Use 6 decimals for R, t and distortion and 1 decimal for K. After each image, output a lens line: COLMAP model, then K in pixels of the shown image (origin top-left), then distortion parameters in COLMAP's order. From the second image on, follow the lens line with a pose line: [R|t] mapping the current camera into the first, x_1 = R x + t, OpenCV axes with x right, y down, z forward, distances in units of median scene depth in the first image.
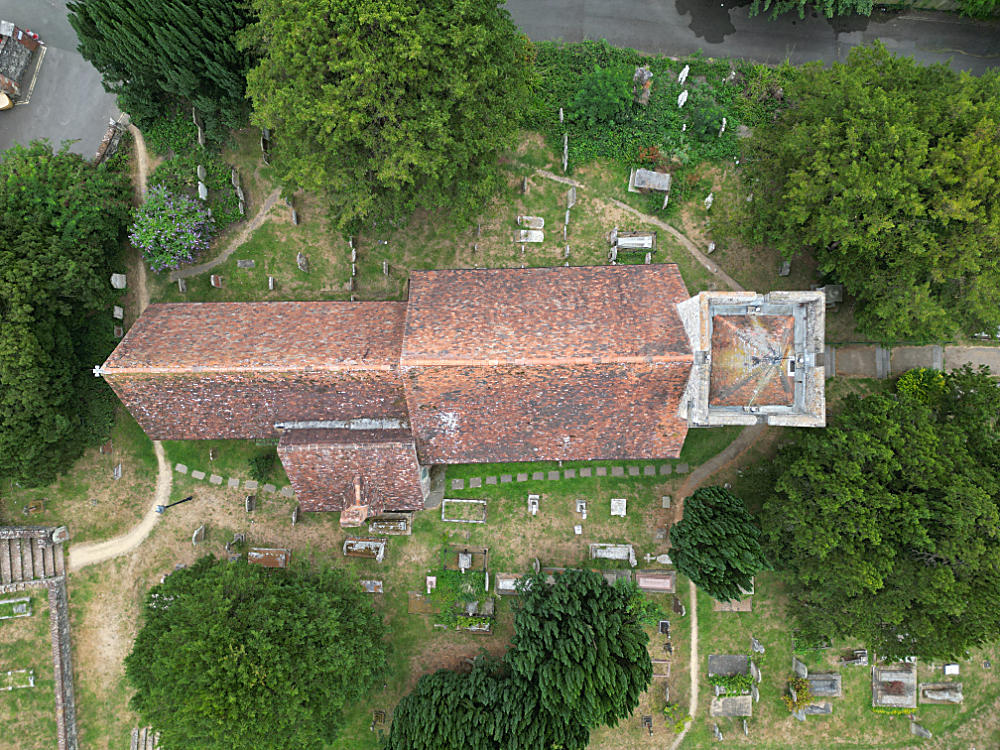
lens RADIAL K [[699.6, 0, 495.8], [0, 699.6, 374.5], [0, 0, 1]] dist [0.011117, 0.000394]
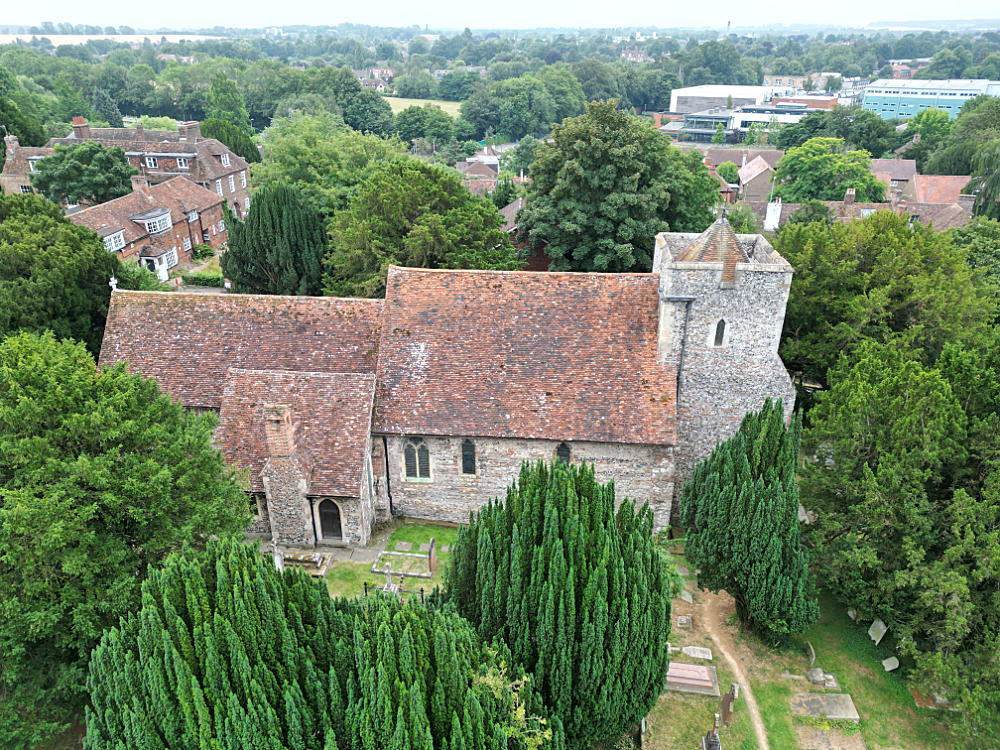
lens RADIAL K [[699.6, 0, 505.7], [0, 699.6, 374.0], [0, 0, 1]] dist [0.011117, 0.000394]
pose [[0.994799, 0.061933, -0.080866, 0.131309], [-0.099400, 0.416913, -0.903495, 0.940176], [-0.022242, 0.906834, 0.420900, 0.628453]]
